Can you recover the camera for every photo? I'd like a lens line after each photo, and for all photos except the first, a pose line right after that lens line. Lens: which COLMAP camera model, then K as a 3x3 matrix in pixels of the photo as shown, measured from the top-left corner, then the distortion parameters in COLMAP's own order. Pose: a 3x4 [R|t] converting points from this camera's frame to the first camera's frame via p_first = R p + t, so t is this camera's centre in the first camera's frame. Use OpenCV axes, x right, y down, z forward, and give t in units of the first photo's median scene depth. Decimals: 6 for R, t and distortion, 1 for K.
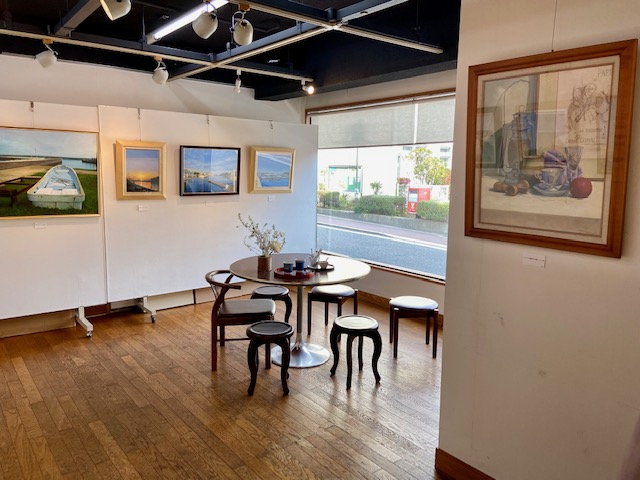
lens RADIAL K [[471.7, 0, 322.9], [0, 471.7, 235.3], [0, 0, 1]] dist [0.025826, -0.026602]
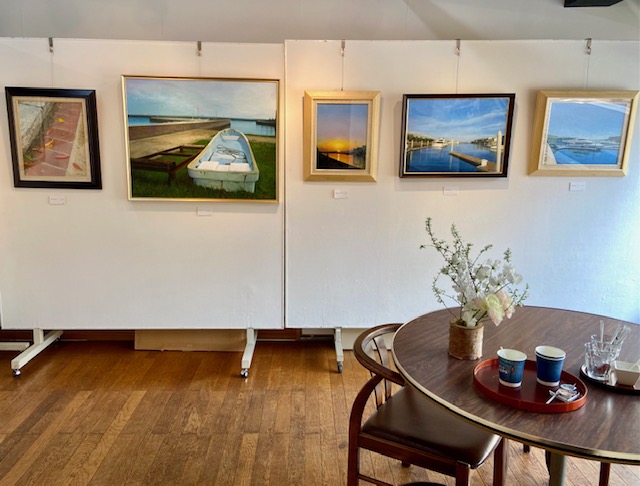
lens RADIAL K [[547.1, 0, 302.1], [0, 547.1, 218.2], [0, 0, 1]] dist [0.105801, -0.106686]
pose [[0.782615, 0.077374, -0.617679, 0.052230], [-0.080476, 0.996494, 0.022861, -0.040806], [0.617282, 0.031817, 0.786098, 0.405252]]
